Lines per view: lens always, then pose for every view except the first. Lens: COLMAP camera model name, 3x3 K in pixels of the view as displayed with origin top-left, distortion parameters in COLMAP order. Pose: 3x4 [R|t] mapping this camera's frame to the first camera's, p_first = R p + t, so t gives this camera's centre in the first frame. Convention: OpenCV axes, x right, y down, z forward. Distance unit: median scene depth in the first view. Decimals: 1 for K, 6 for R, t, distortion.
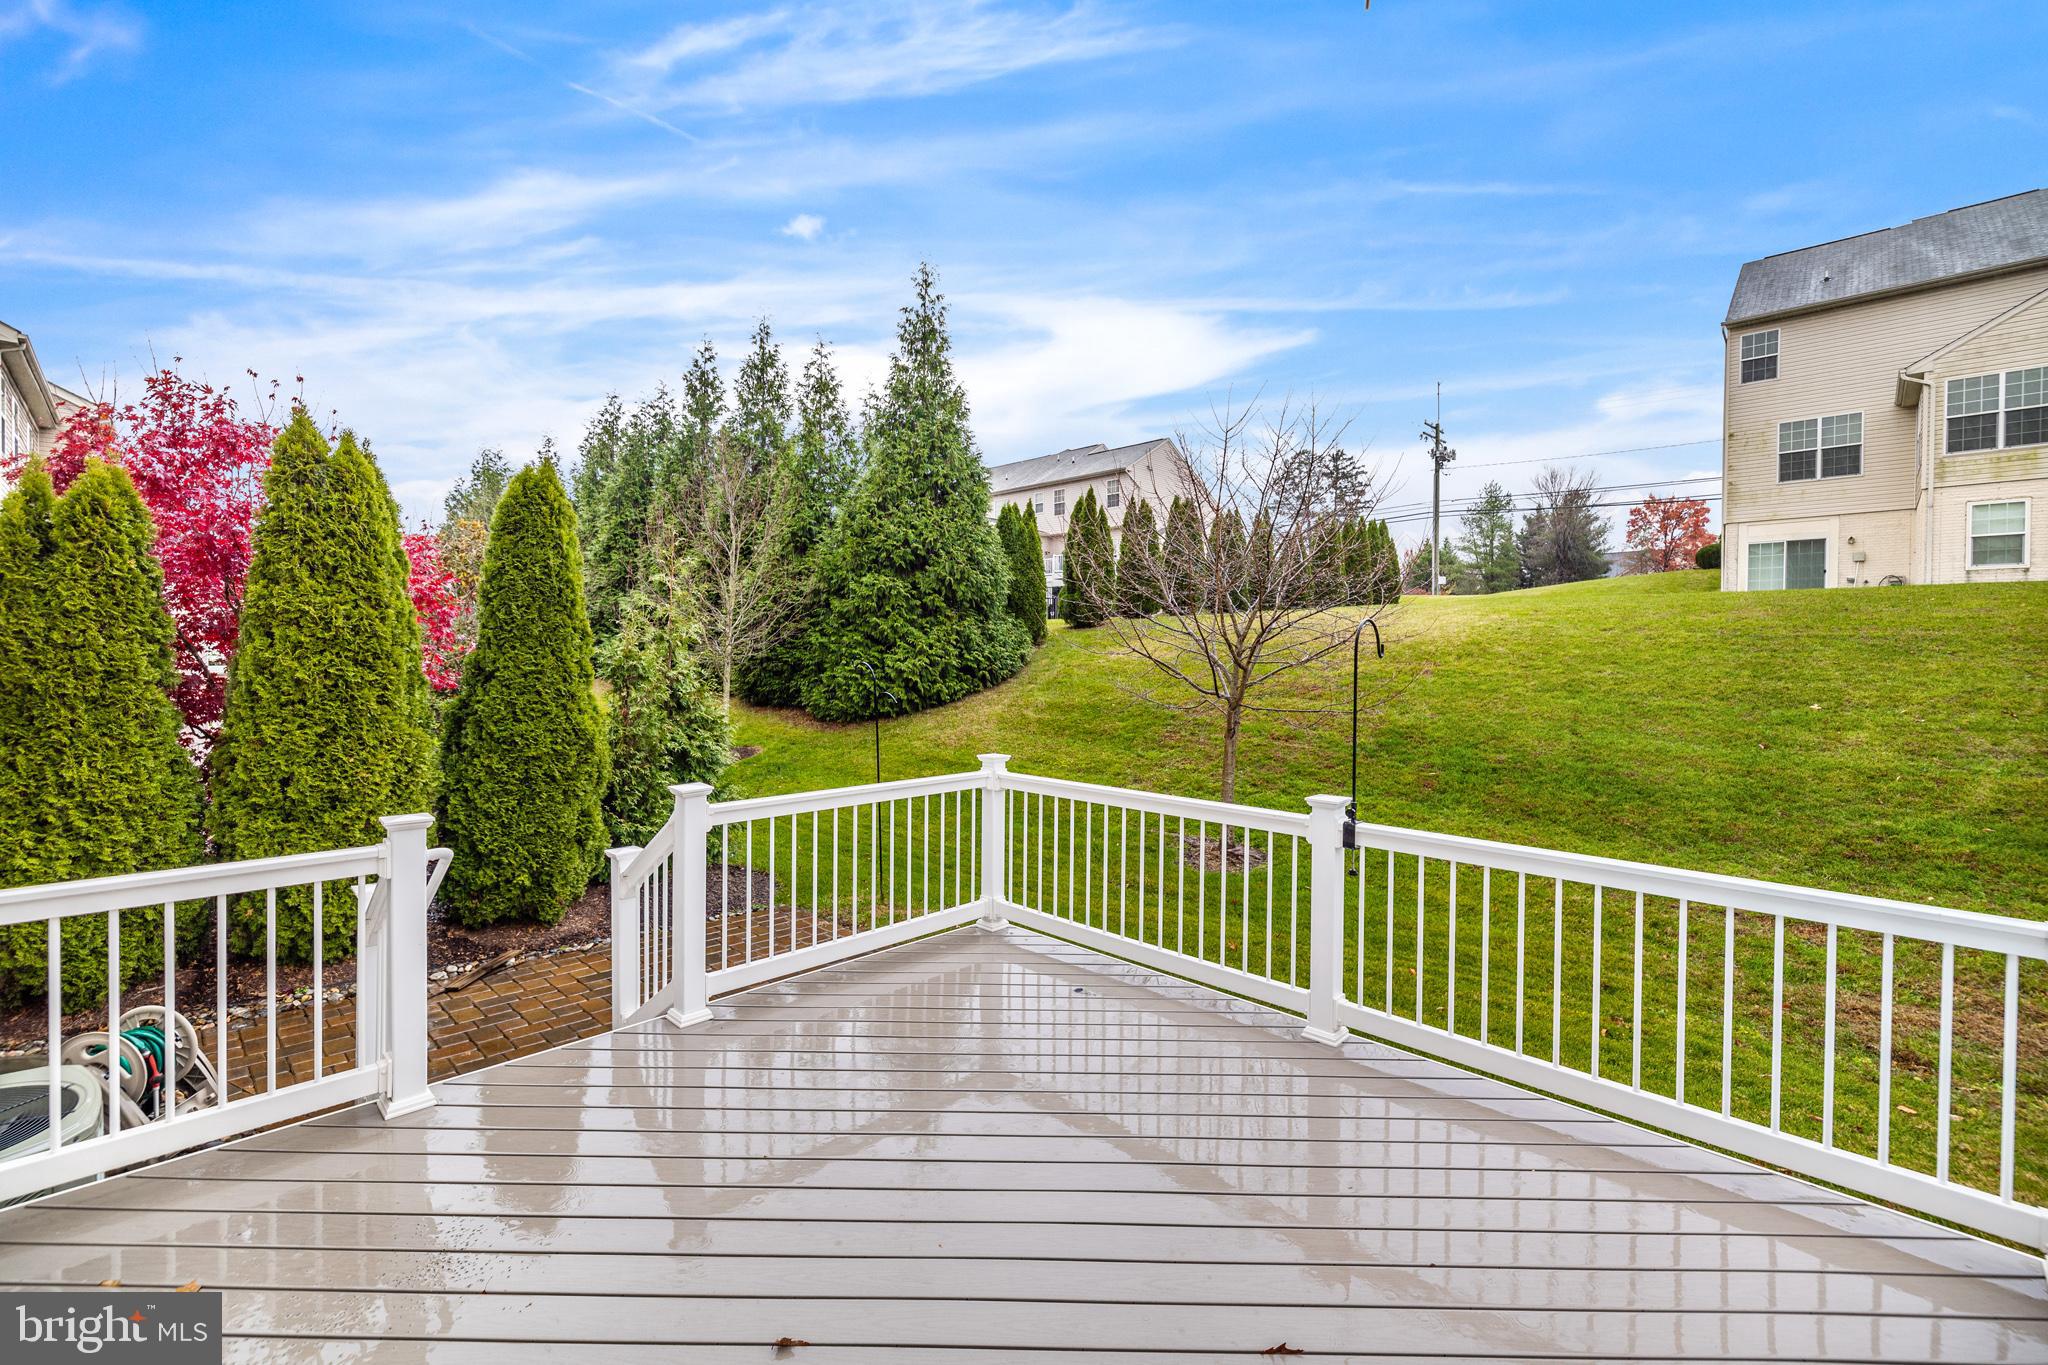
lens RADIAL K [[860.8, 0, 1027.6], [0, 860.8, 663.4], [0, 0, 1]] dist [0.002066, 0.000241]
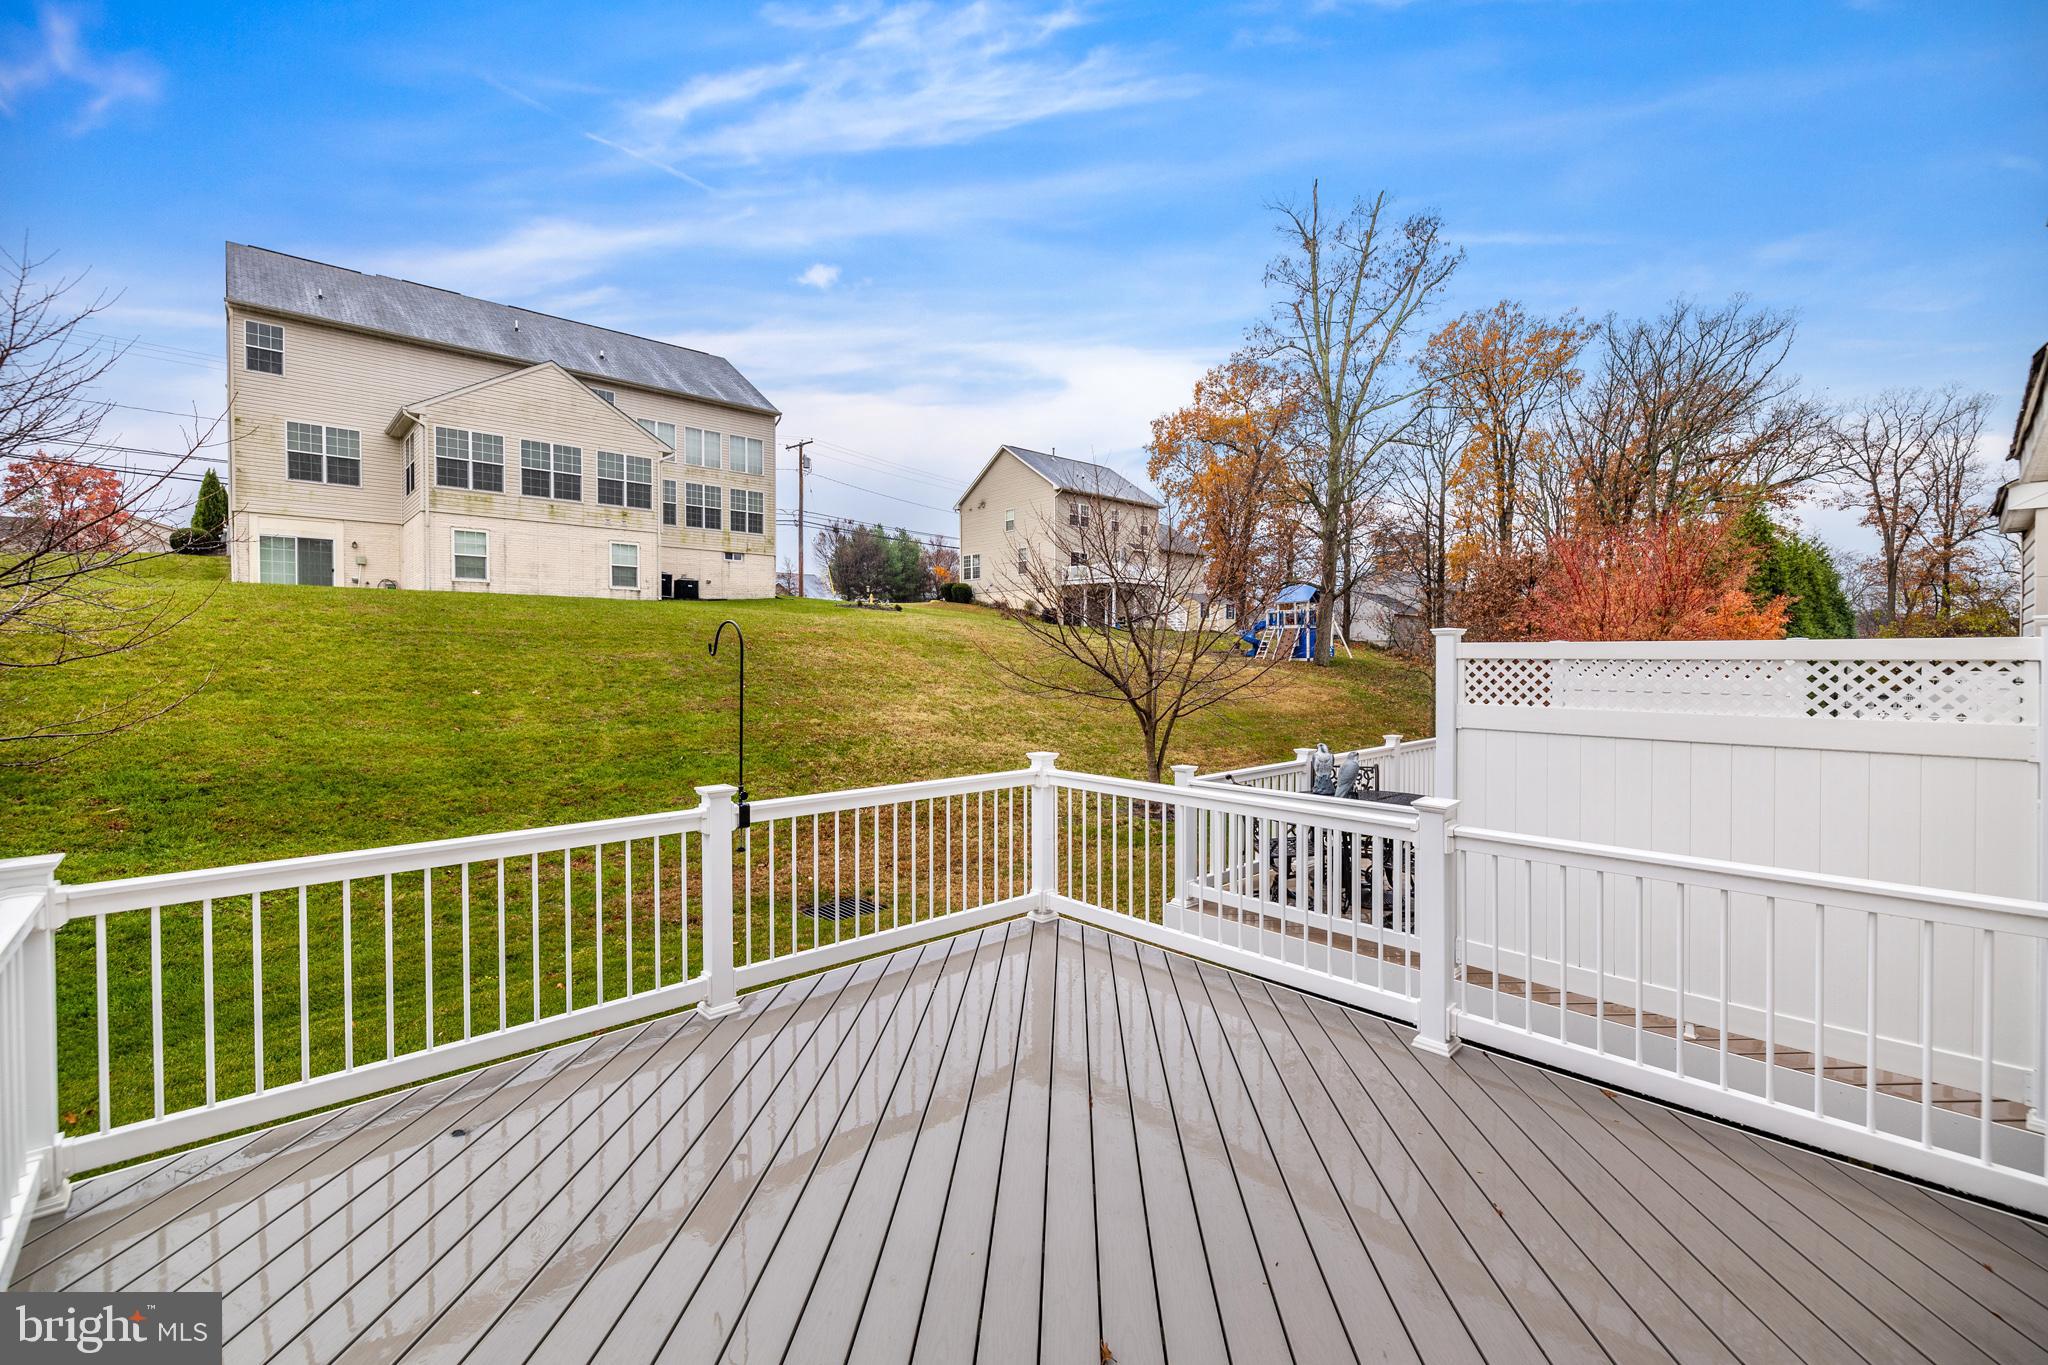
lens RADIAL K [[860.8, 0, 1008.8], [0, 860.8, 668.4], [0, 0, 1]] dist [0.002066, 0.000241]
pose [[0.056831, -0.024861, 0.998074, -0.118816], [0.009521, 0.999658, 0.024358, -0.002282], [-0.998338, 0.008118, 0.057048, 0.099811]]
